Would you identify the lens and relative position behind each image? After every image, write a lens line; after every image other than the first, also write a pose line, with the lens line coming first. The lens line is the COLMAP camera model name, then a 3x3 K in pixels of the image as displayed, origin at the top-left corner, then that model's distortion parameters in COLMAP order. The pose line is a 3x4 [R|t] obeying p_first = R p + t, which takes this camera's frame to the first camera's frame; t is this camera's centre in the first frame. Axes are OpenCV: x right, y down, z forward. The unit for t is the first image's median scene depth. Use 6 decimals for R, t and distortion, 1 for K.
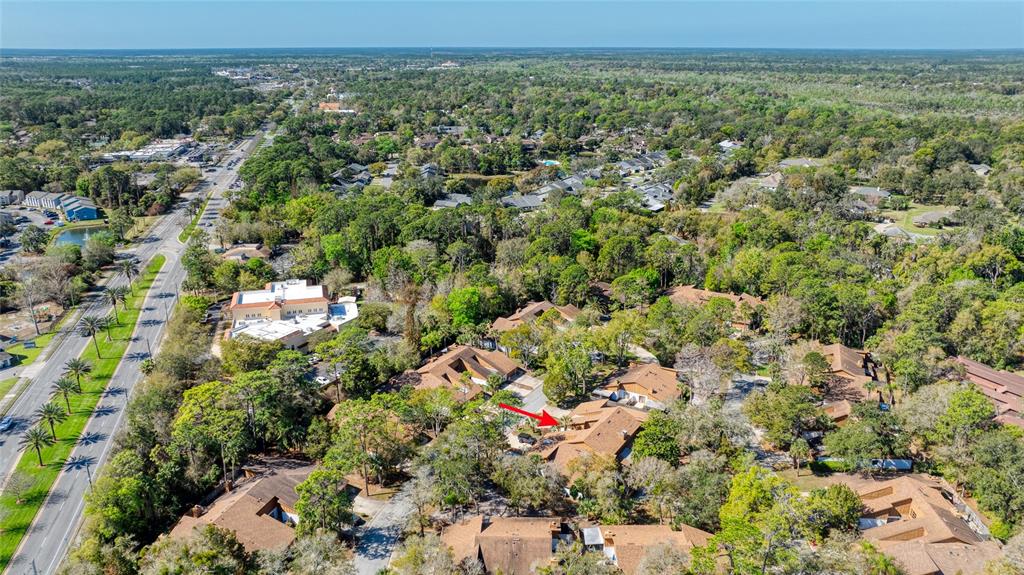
lens RADIAL K [[730.0, 0, 512.0], [0, 730.0, 287.5], [0, 0, 1]] dist [-0.004154, 0.000570]
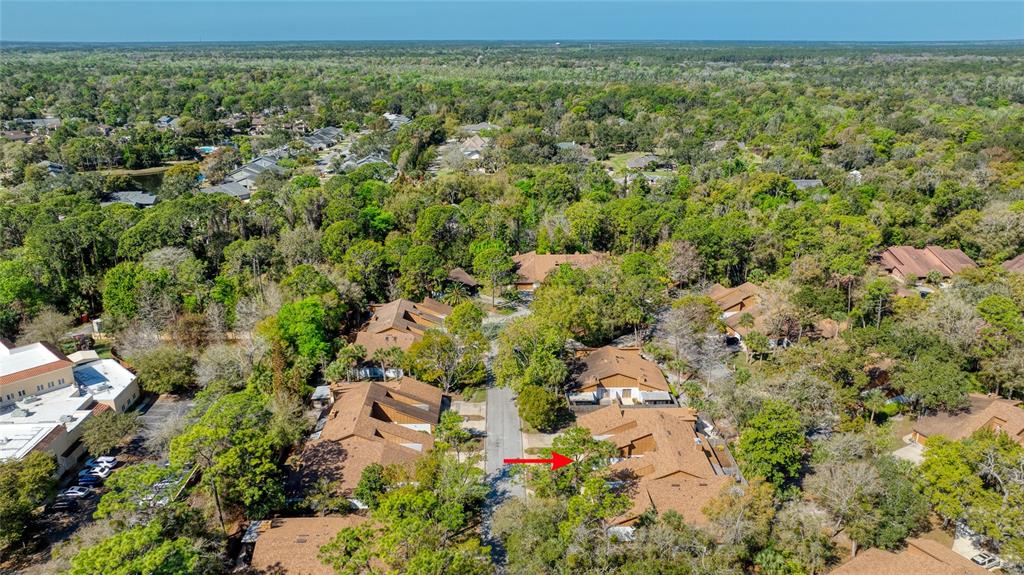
lens RADIAL K [[730.0, 0, 512.0], [0, 730.0, 287.5], [0, 0, 1]] dist [-0.004154, 0.000570]
pose [[0.853771, -0.174051, 0.490694, -0.137885], [0.167359, 0.984194, 0.057905, -0.010690], [-0.493017, 0.032685, 0.869406, 0.185507]]
